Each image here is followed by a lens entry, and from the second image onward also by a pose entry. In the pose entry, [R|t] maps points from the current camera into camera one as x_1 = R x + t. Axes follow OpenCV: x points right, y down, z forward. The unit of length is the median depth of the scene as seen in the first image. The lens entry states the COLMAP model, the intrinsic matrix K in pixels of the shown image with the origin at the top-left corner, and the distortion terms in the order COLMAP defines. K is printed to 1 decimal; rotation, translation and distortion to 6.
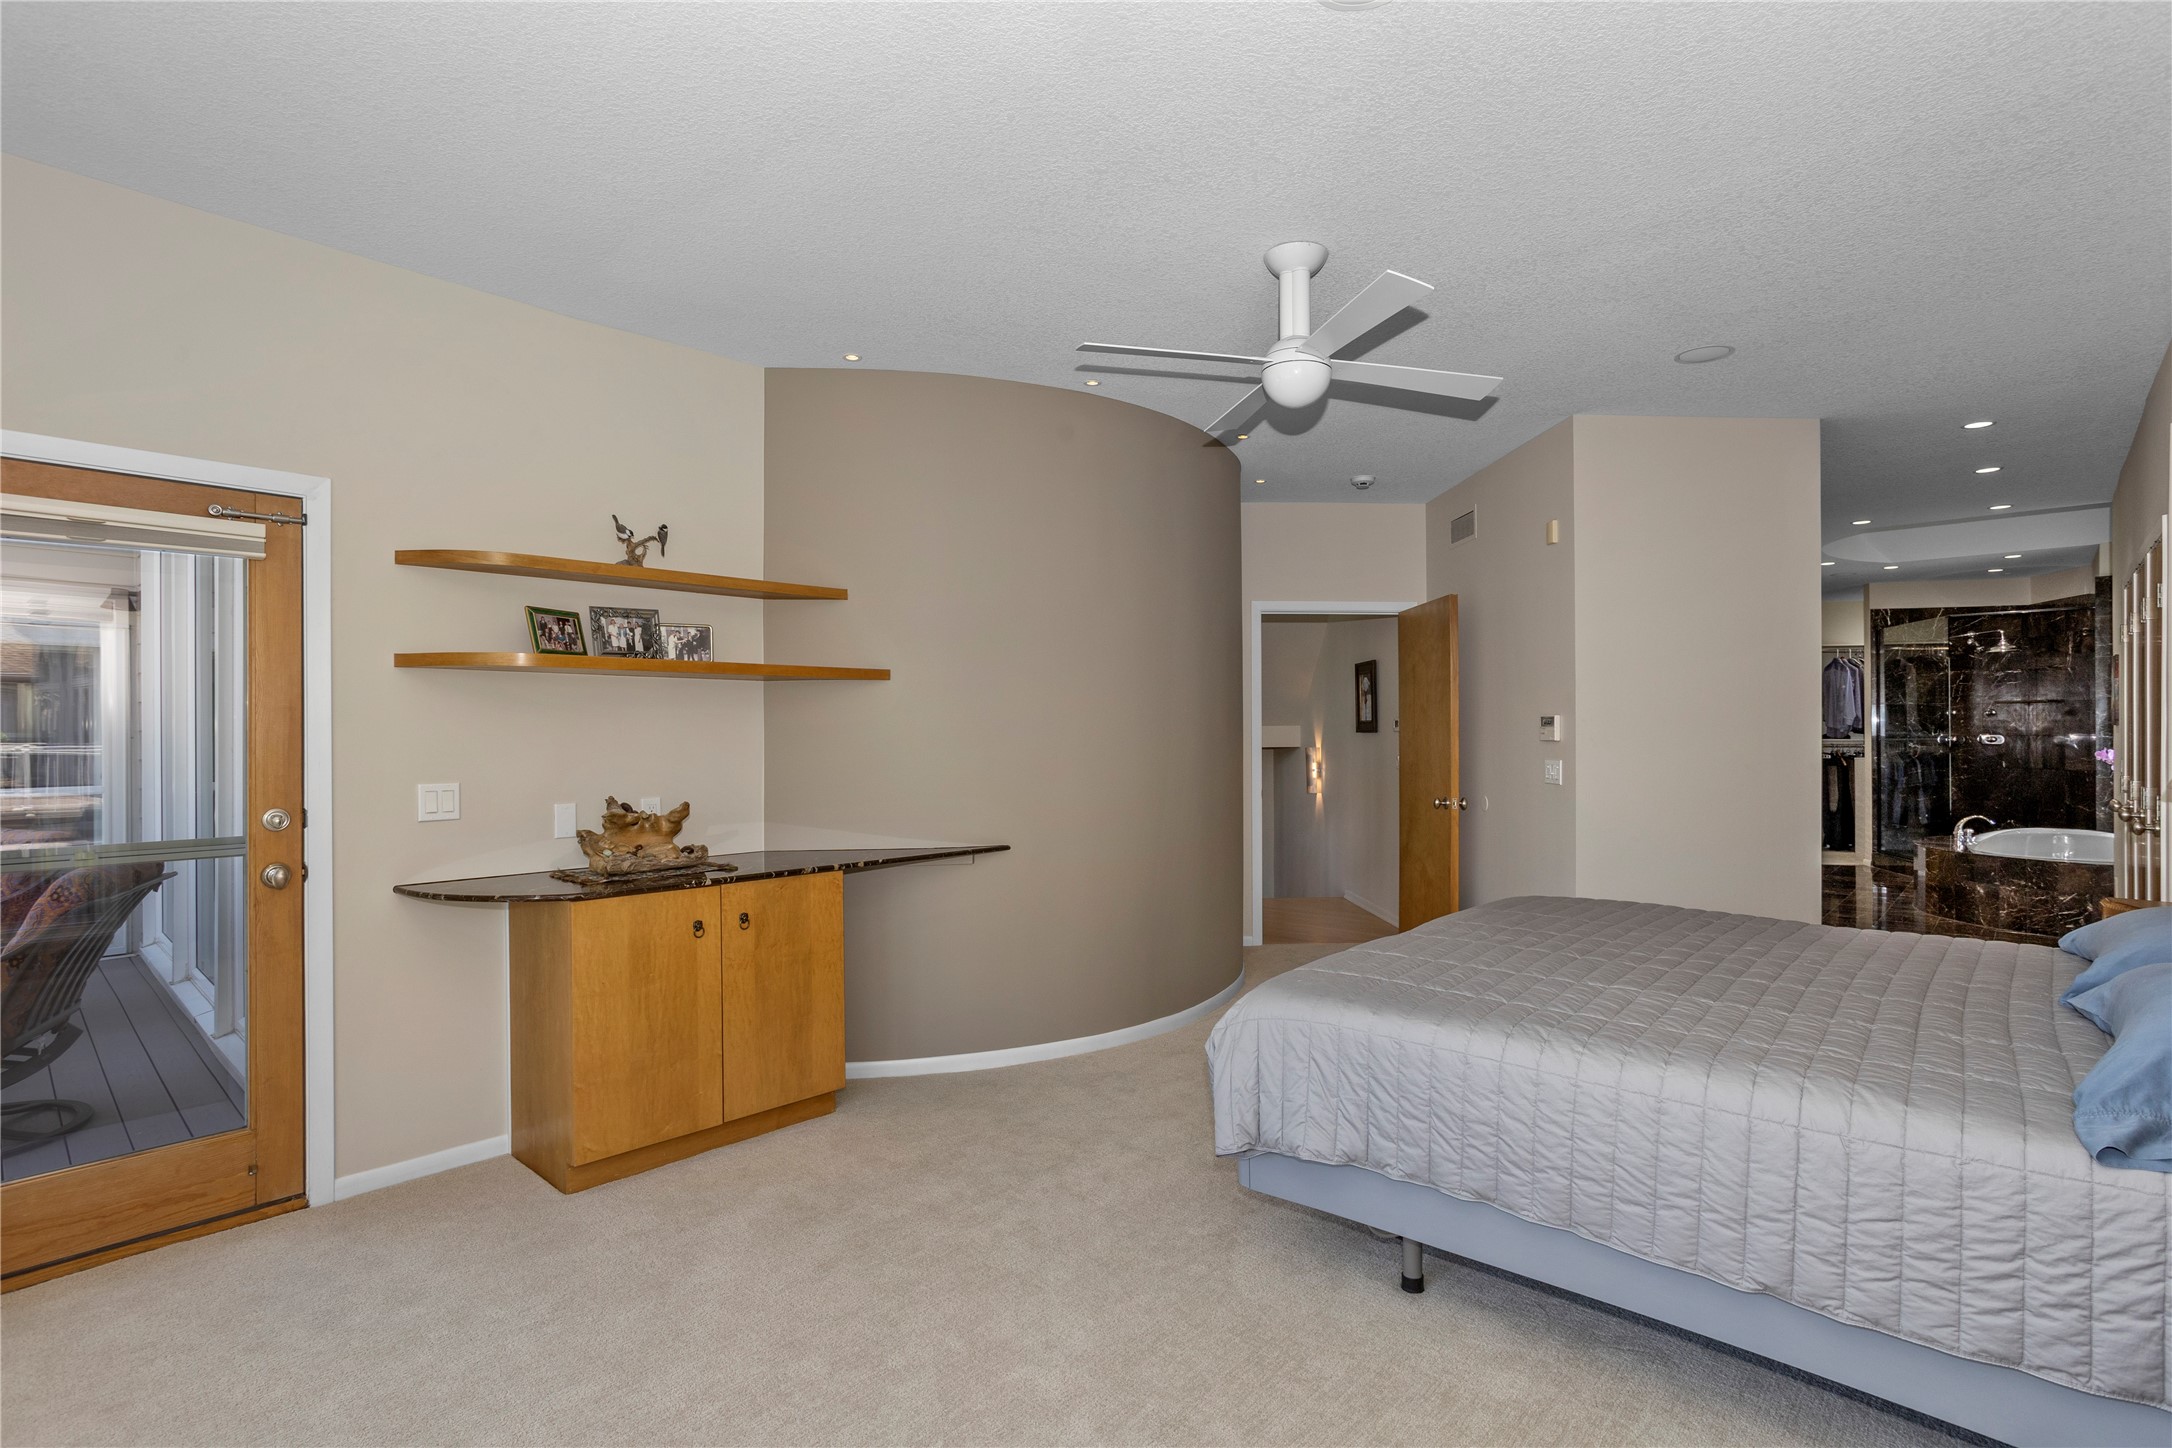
lens RADIAL K [[1029.9, 0, 1133.4], [0, 1029.9, 718.5], [0, 0, 1]] dist [-0.016216, 0.022022]
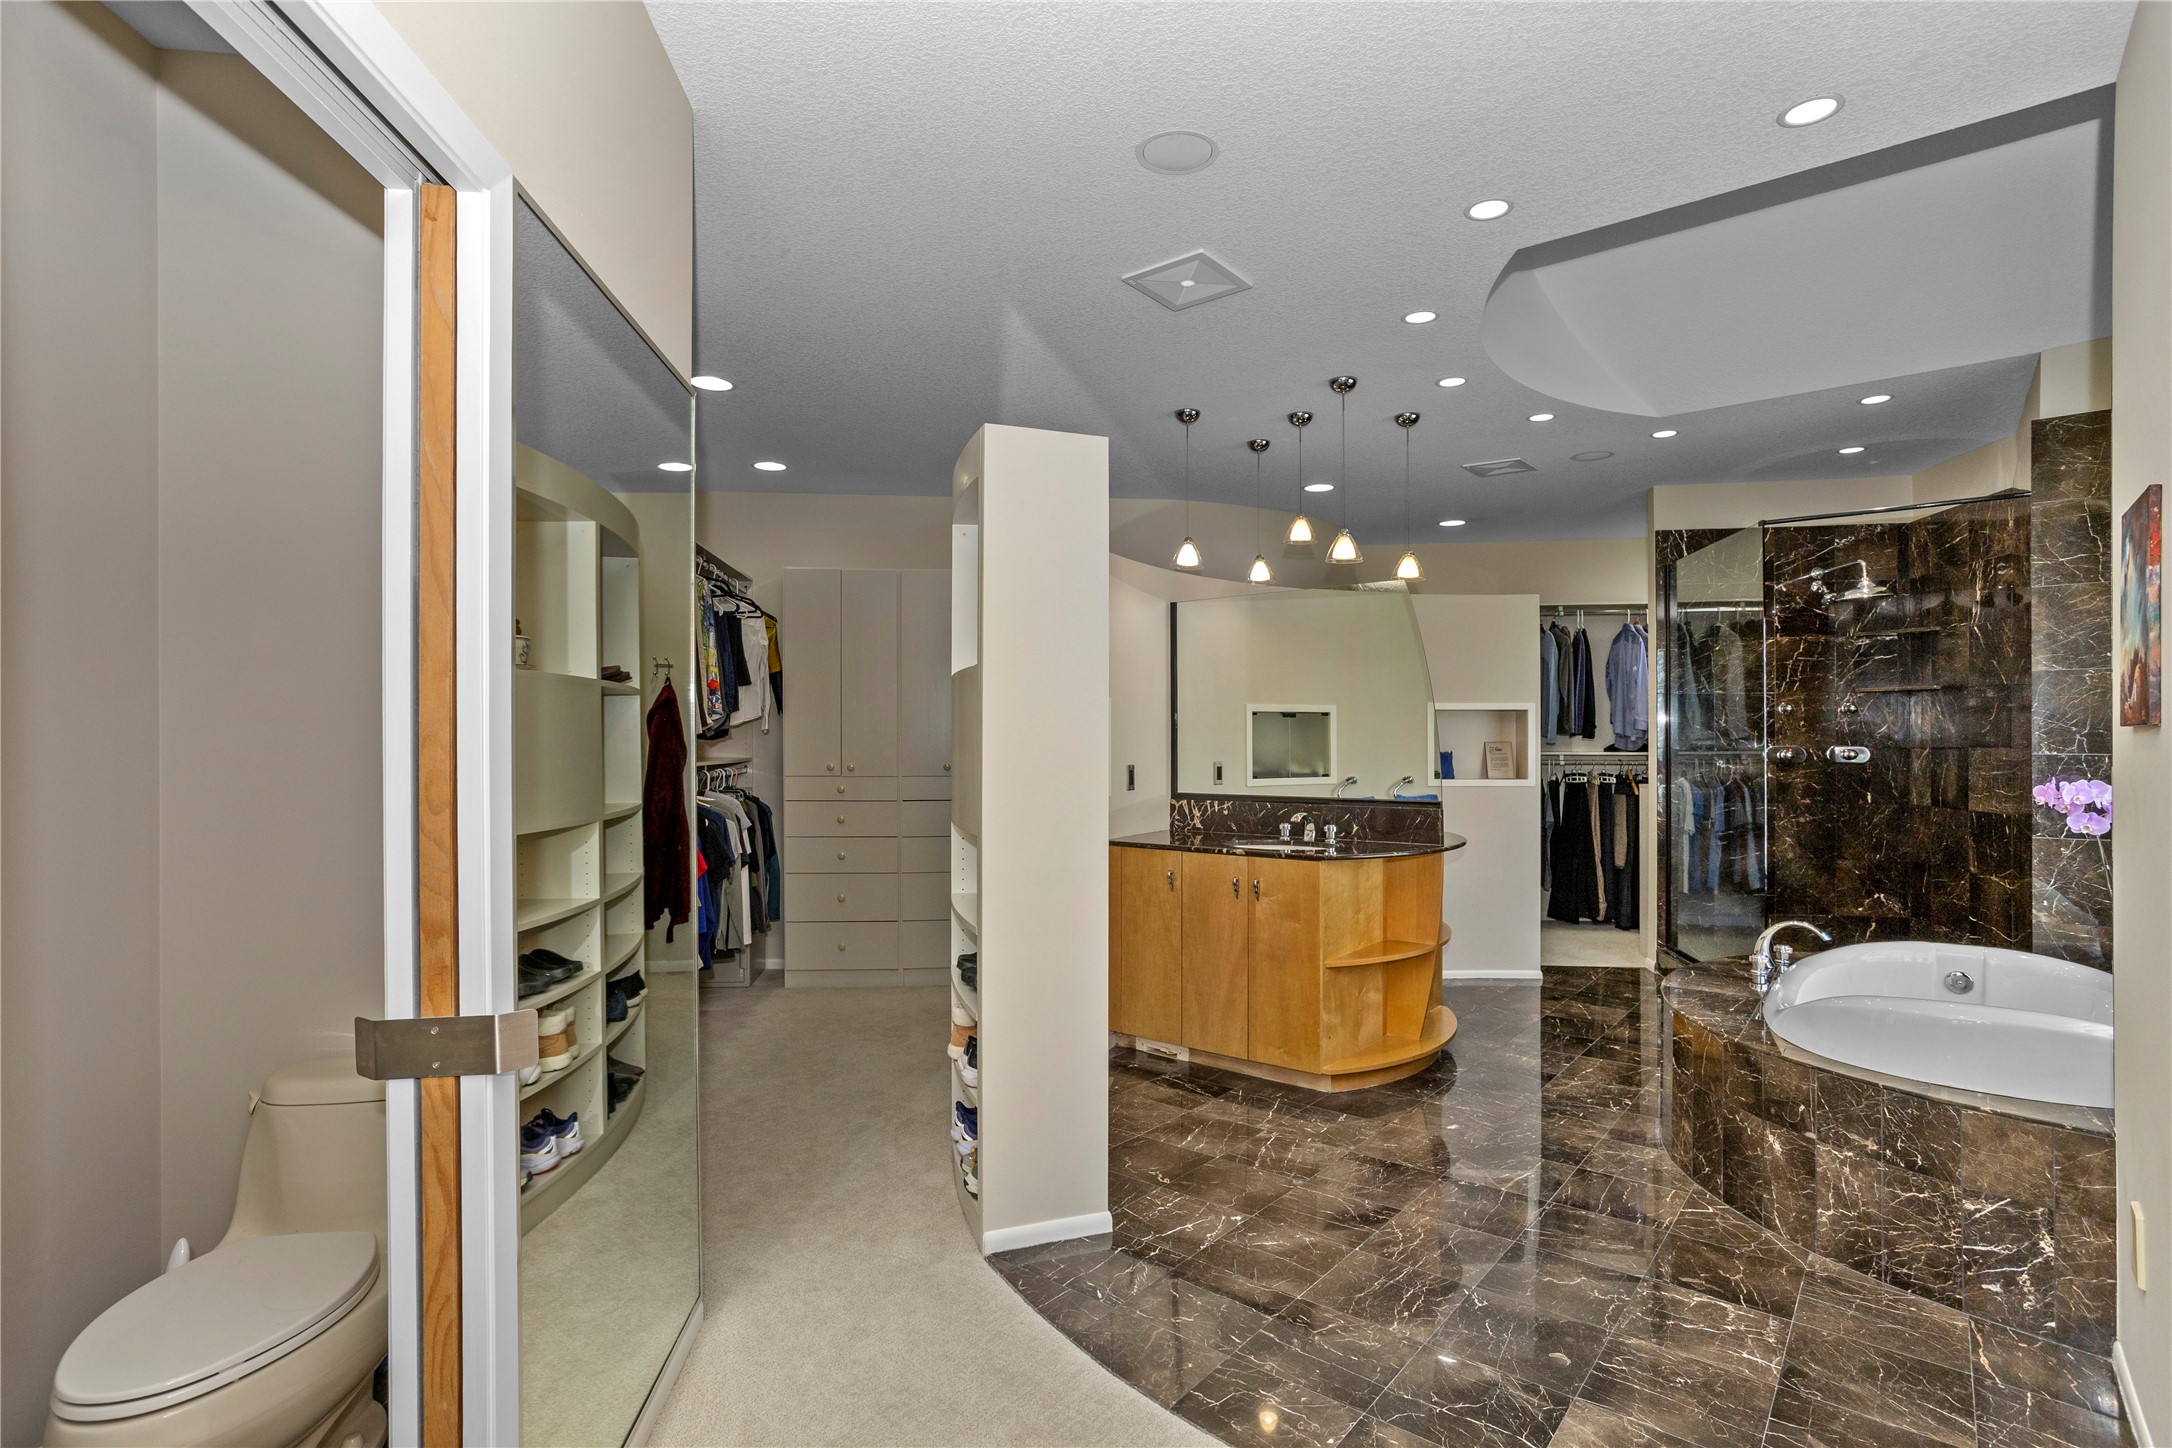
lens RADIAL K [[1079.3, 0, 1086.0], [0, 1079.3, 724.0], [0, 0, 1]] dist [-0.028676, 0.025463]
pose [[0.998726, 0.002965, 0.050380, 0.393014], [-0.003018, 0.999995, 0.000978, 0.003981], [-0.050377, -0.001129, 0.998730, 0.440780]]
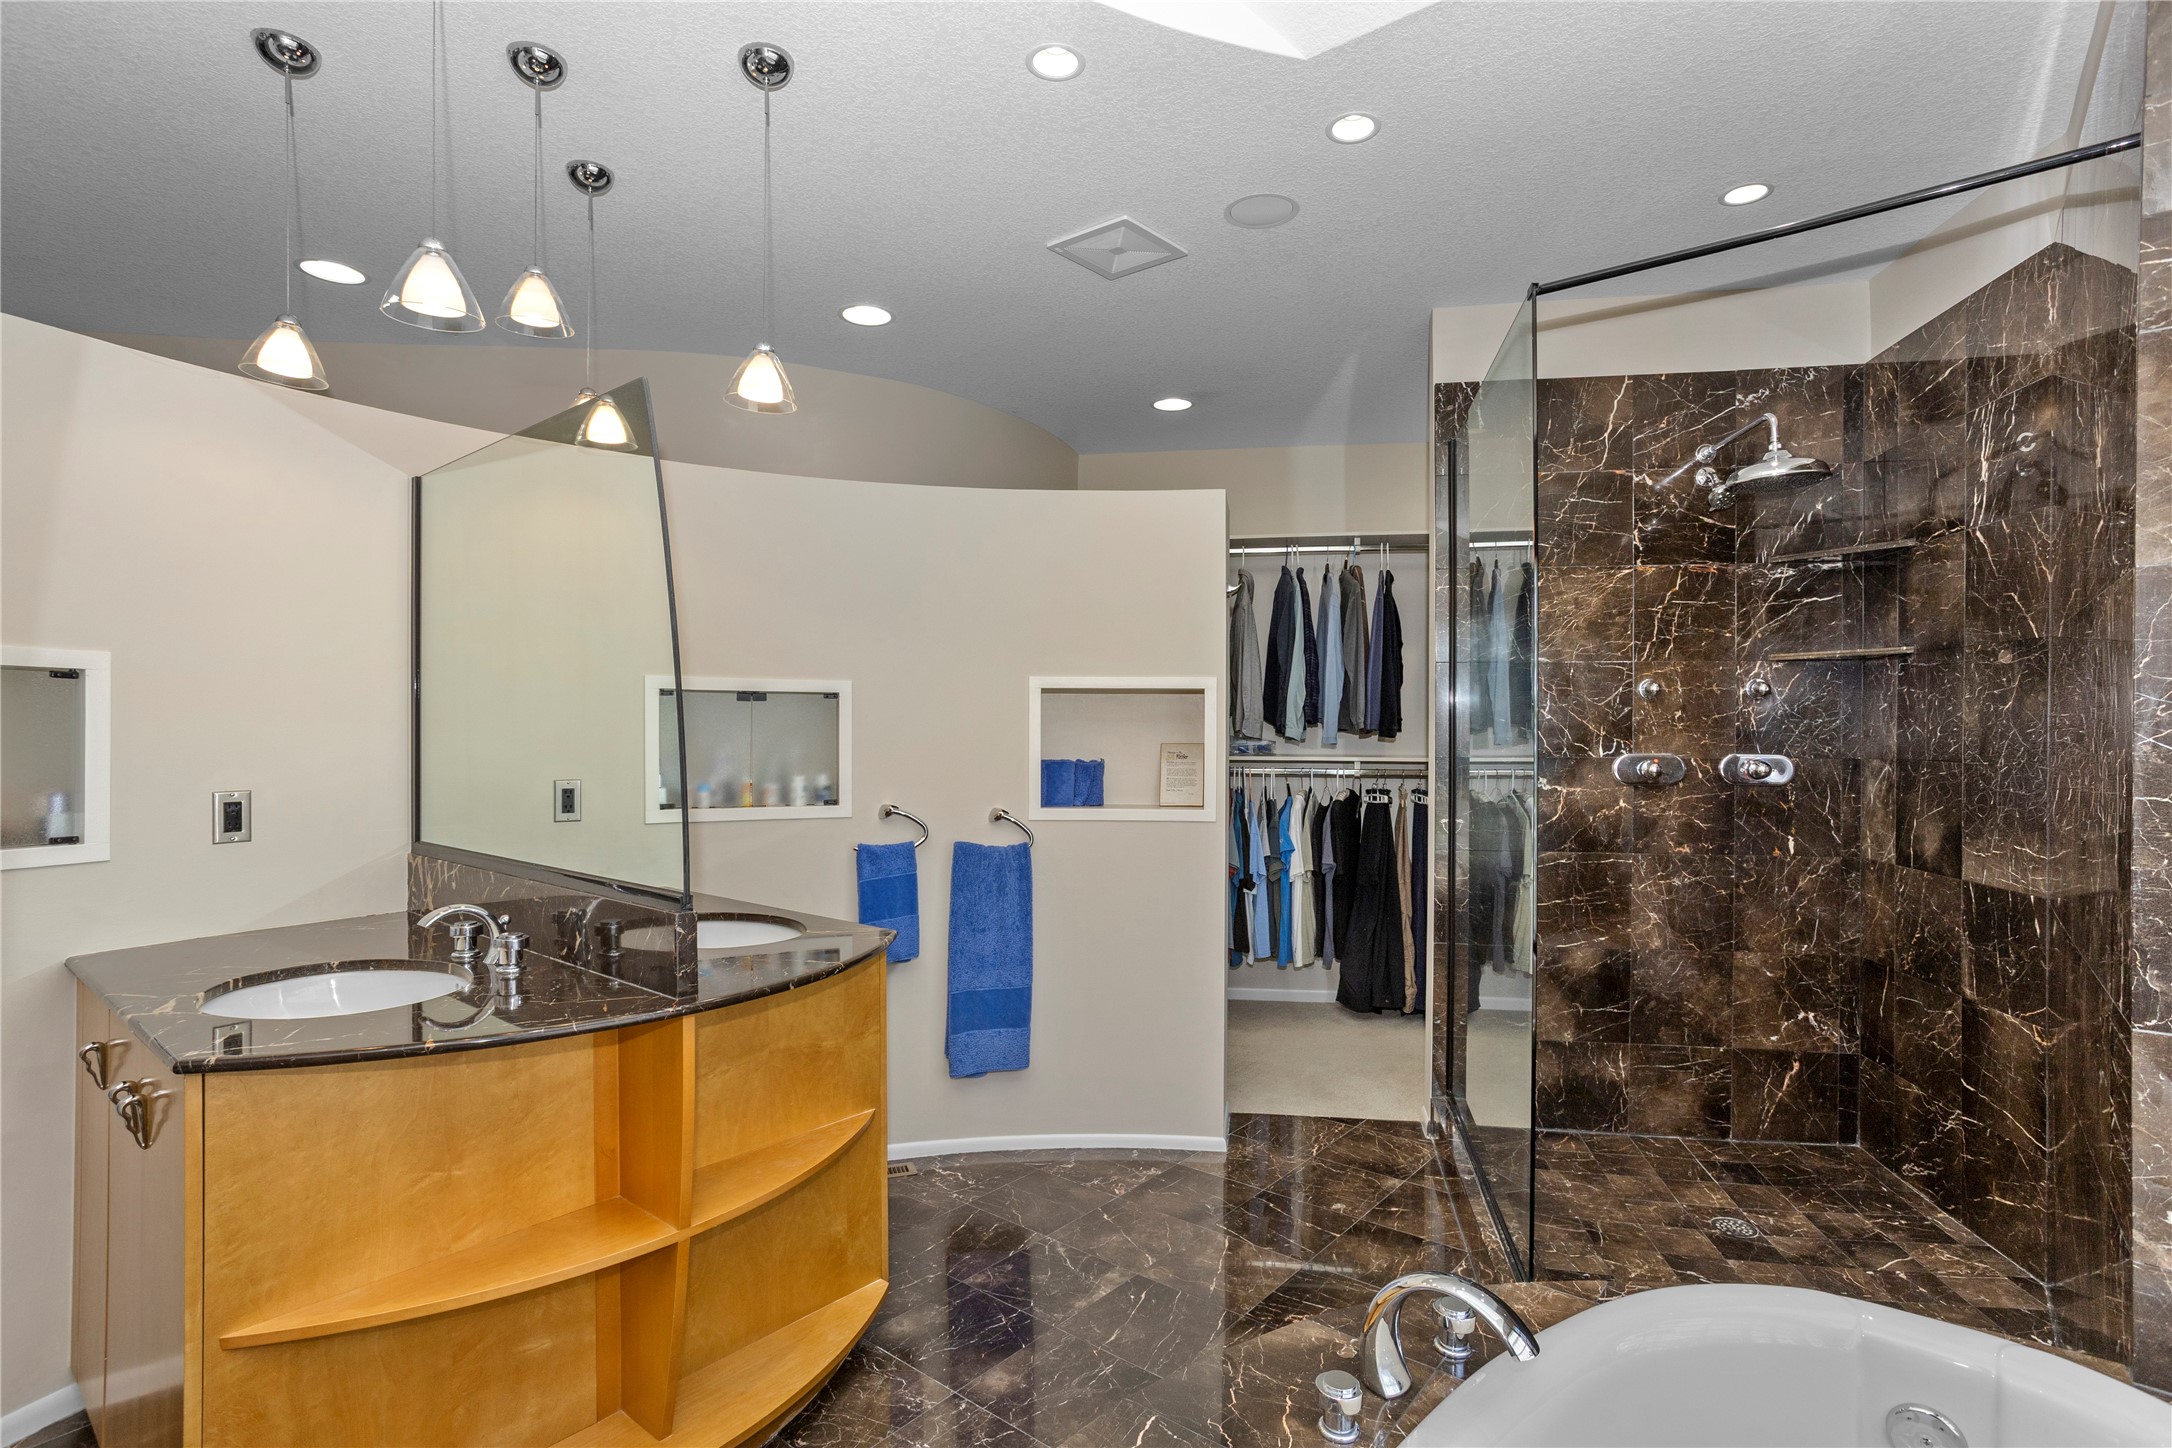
lens RADIAL K [[1066.7, 0, 1086.0], [0, 1066.7, 724.0], [0, 0, 1]] dist [-0.041089, 0.025112]
pose [[0.999159, 0.006799, 0.040426, 0.634269], [-0.007113, 0.999946, 0.007619, 0.004853], [-0.040372, -0.007900, 0.999154, 0.703660]]
